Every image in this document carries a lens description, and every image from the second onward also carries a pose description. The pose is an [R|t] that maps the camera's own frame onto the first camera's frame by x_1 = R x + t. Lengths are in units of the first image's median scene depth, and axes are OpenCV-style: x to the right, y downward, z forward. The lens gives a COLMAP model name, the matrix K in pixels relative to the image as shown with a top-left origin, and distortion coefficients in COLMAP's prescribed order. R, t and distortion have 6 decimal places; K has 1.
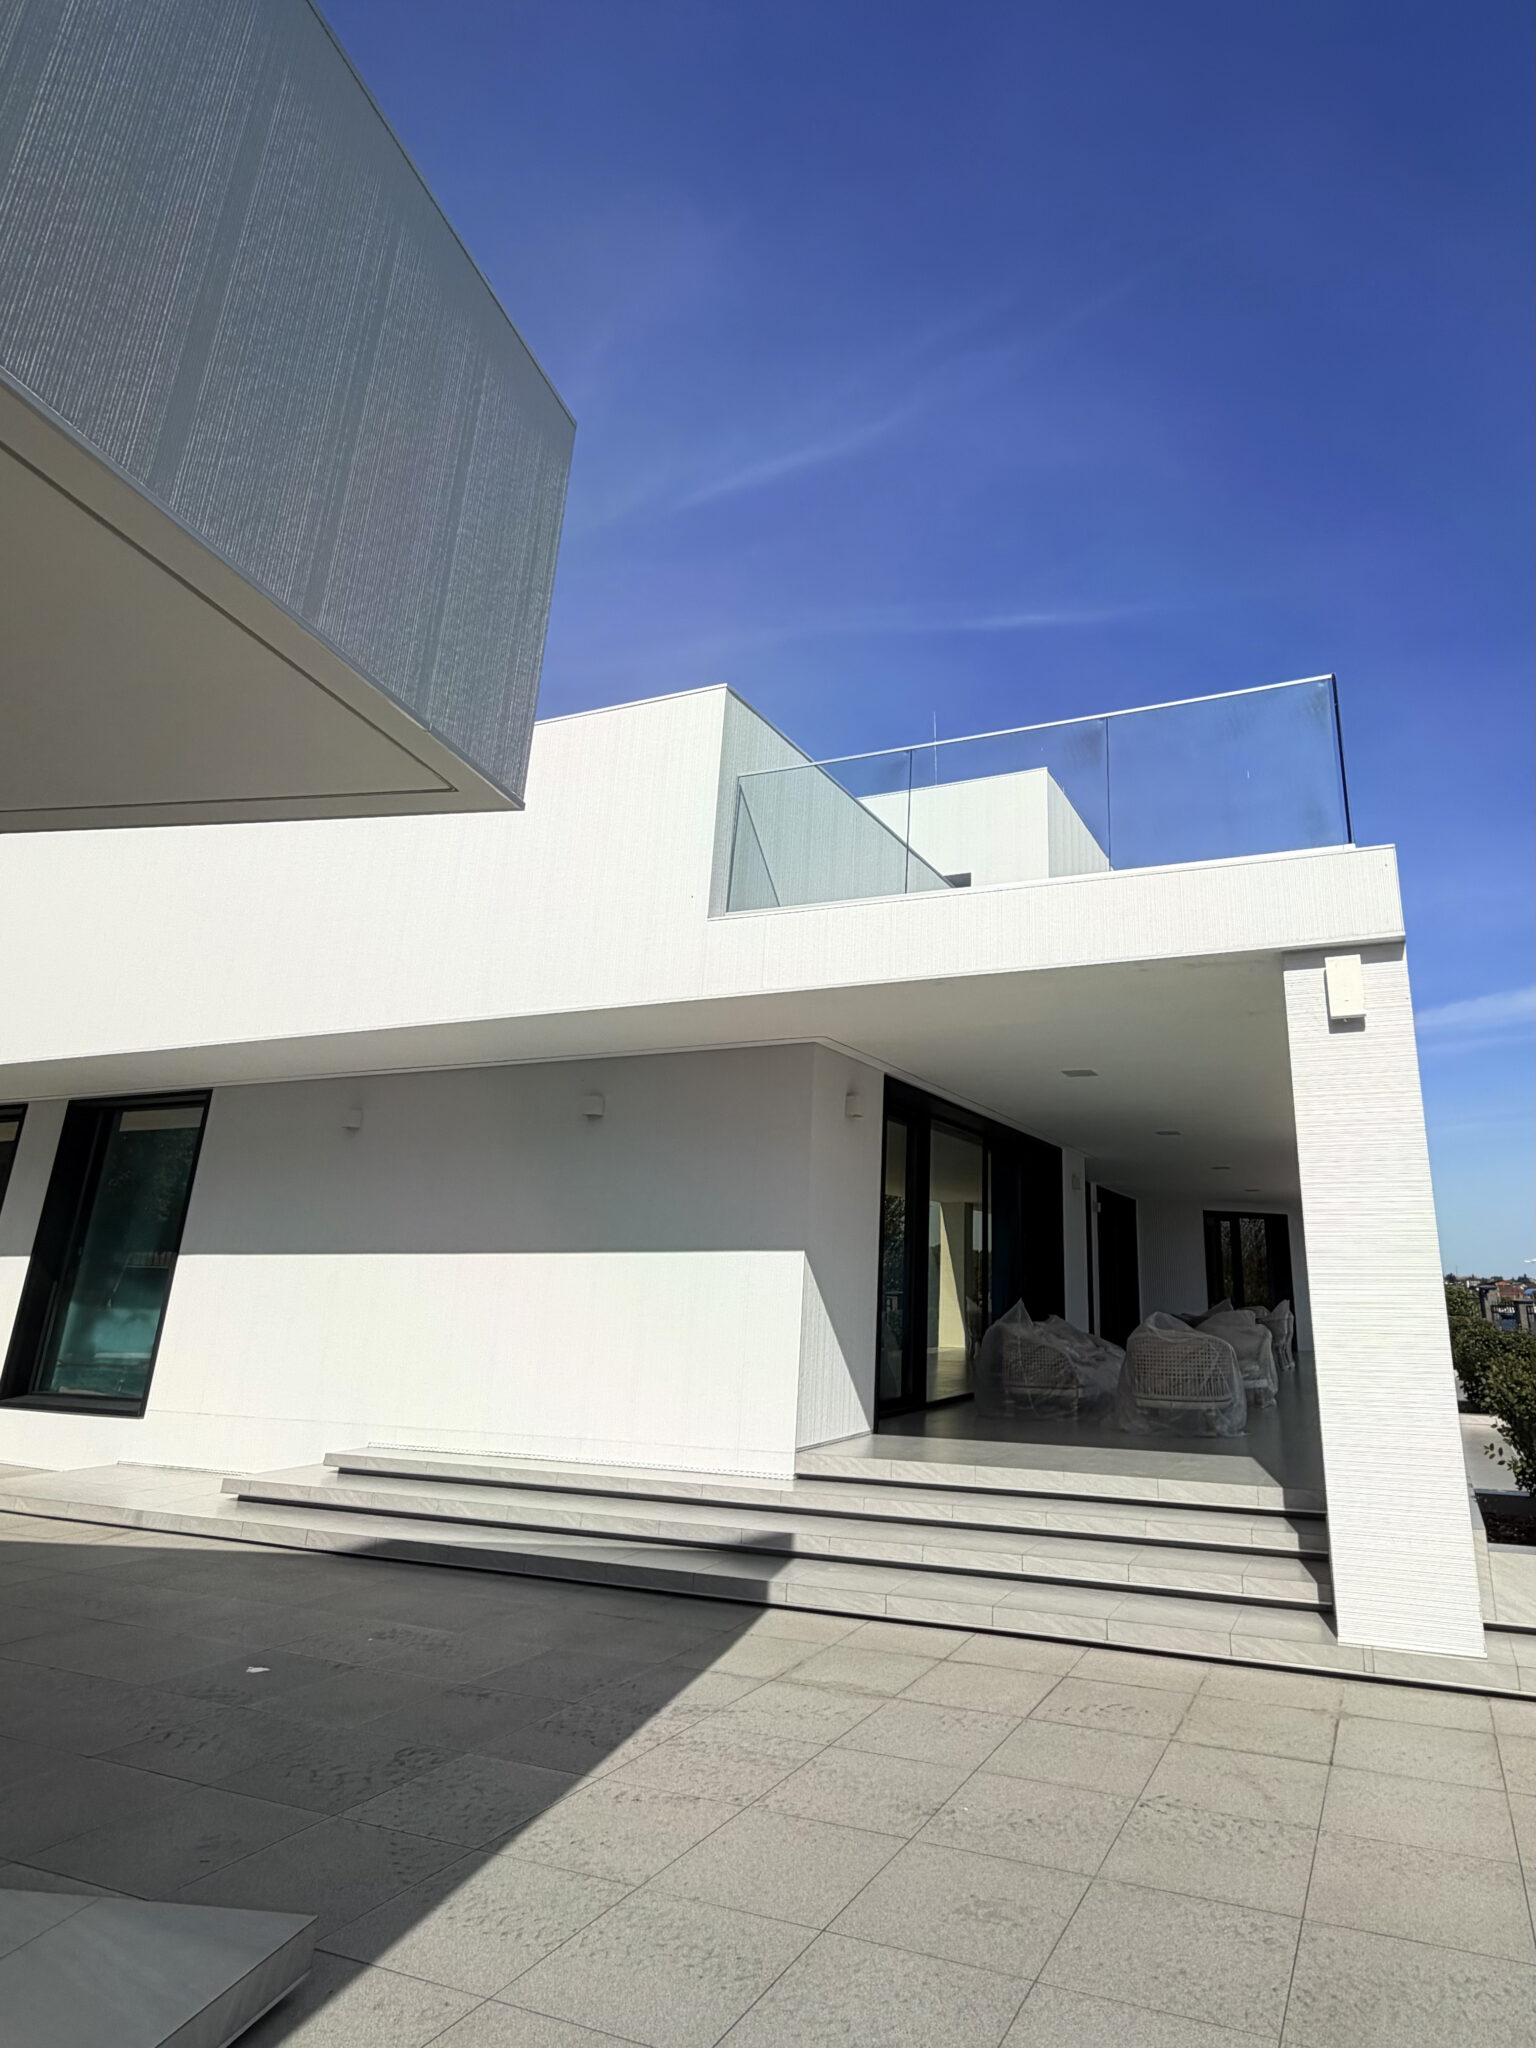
lens RADIAL K [[1094.1, 0, 868.0], [0, 1094.1, 946.2], [0, 0, 1]] dist [0.004929, -0.000198]
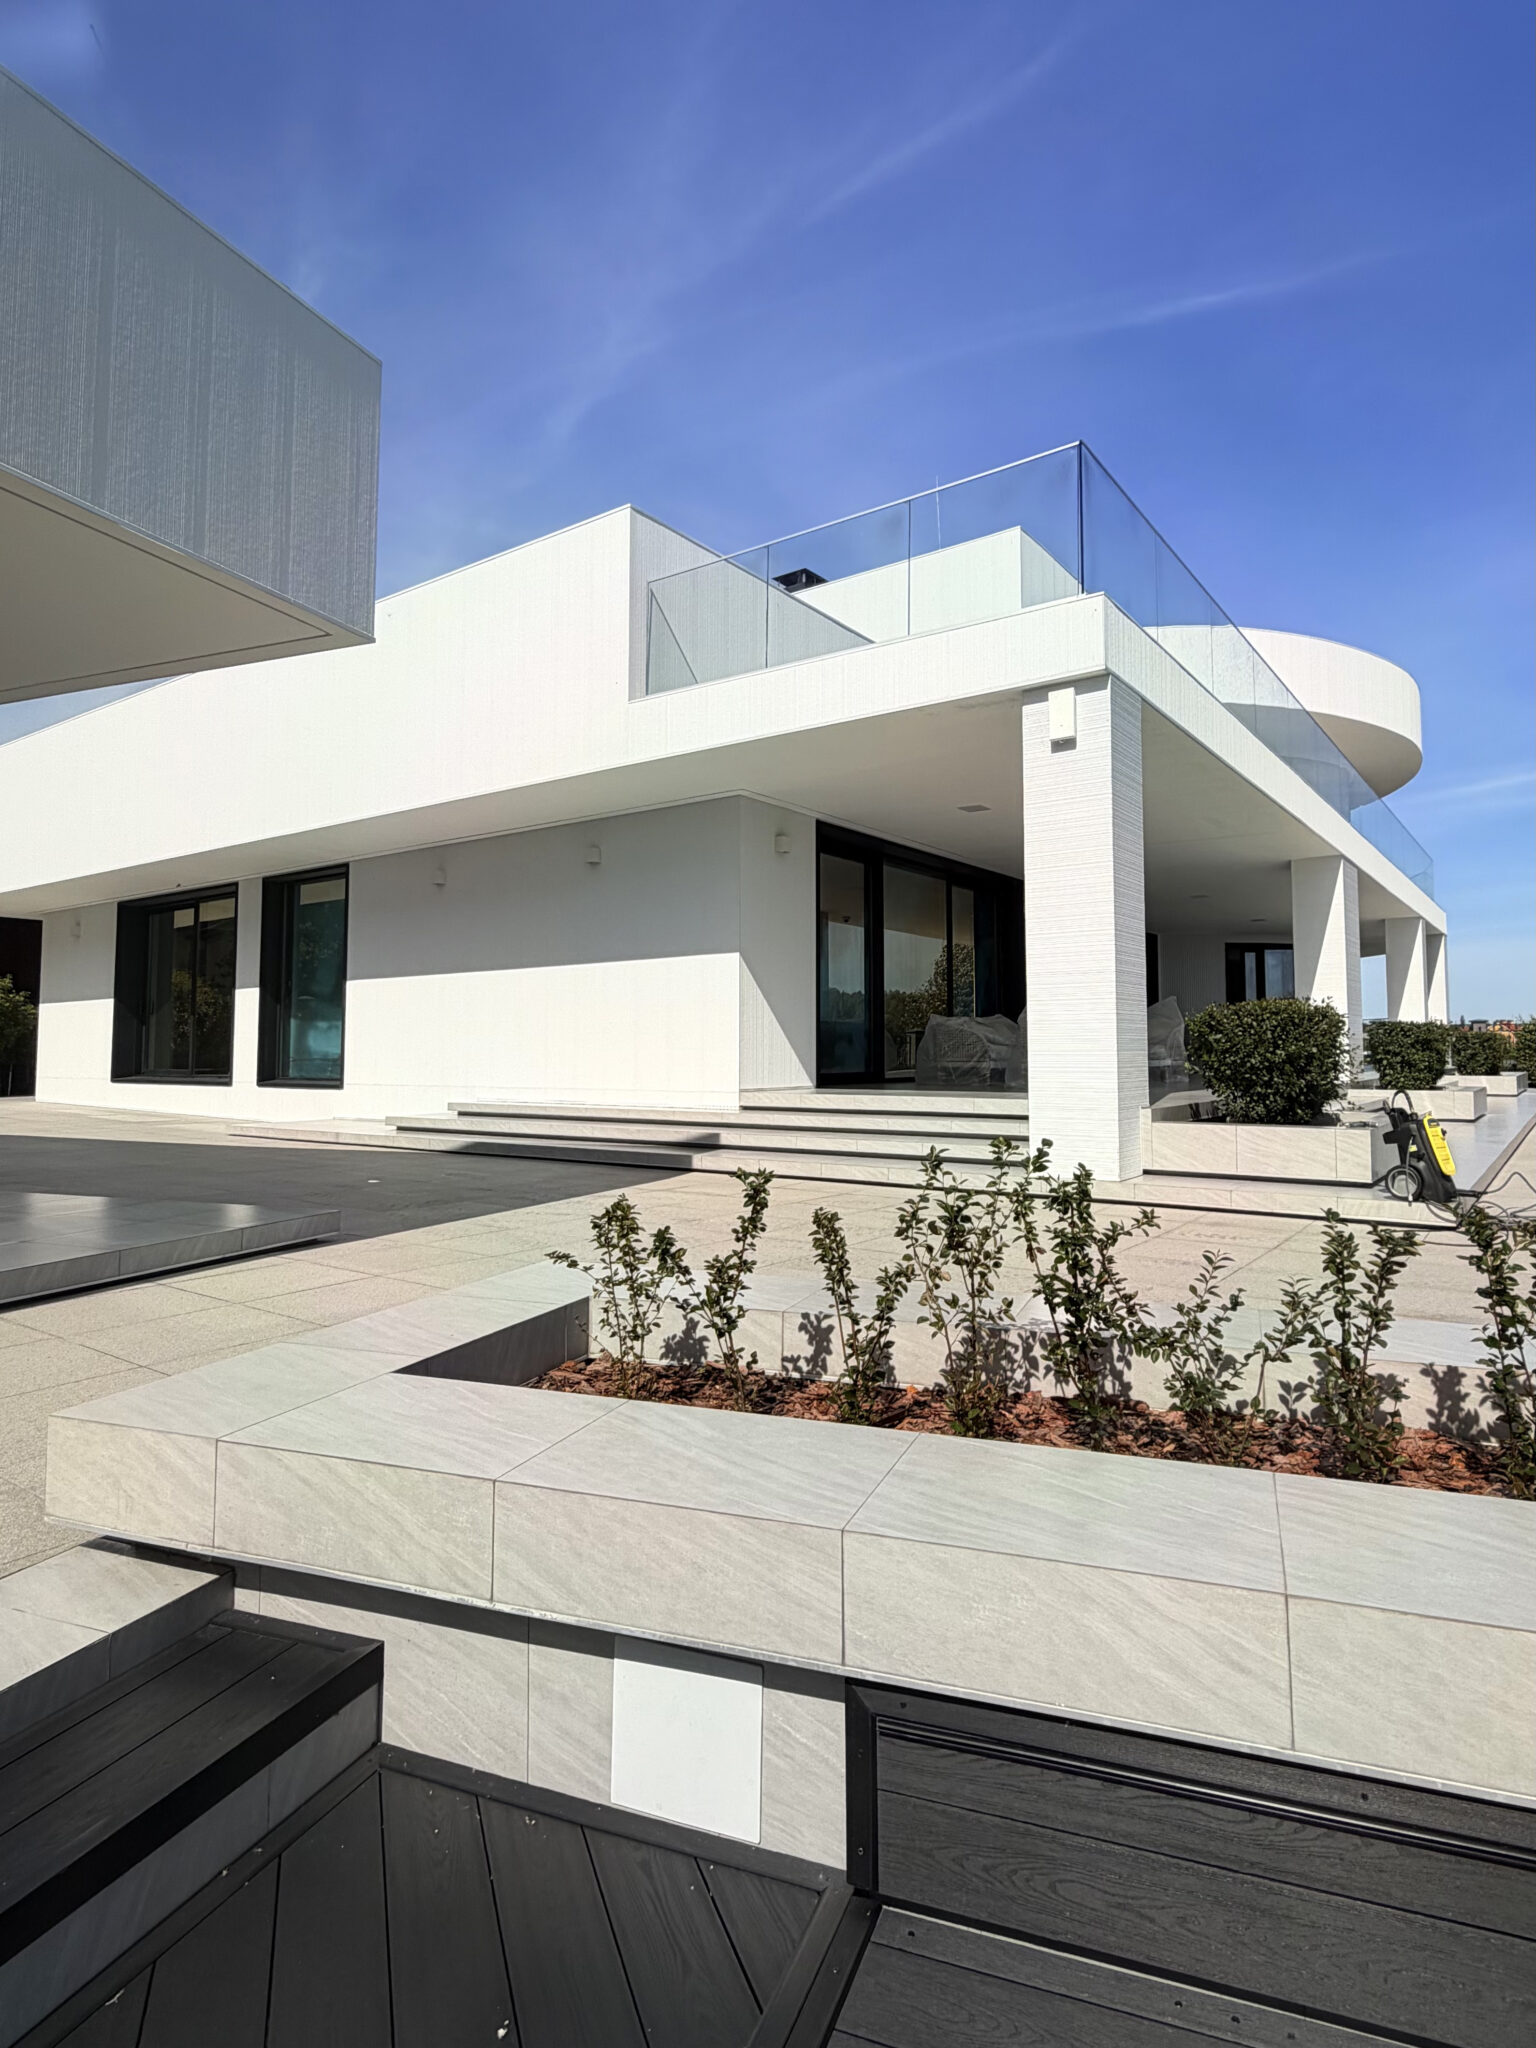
lens RADIAL K [[1094.1, 0, 809.8], [0, 1094.1, 1007.7], [0, 0, 1]] dist [0.004929, -0.000198]
pose [[0.975523, -0.023212, -0.218667, 0.314723], [0.077124, 0.967361, 0.241381, 0.027281], [0.205927, -0.252338, 0.945473, -0.260108]]
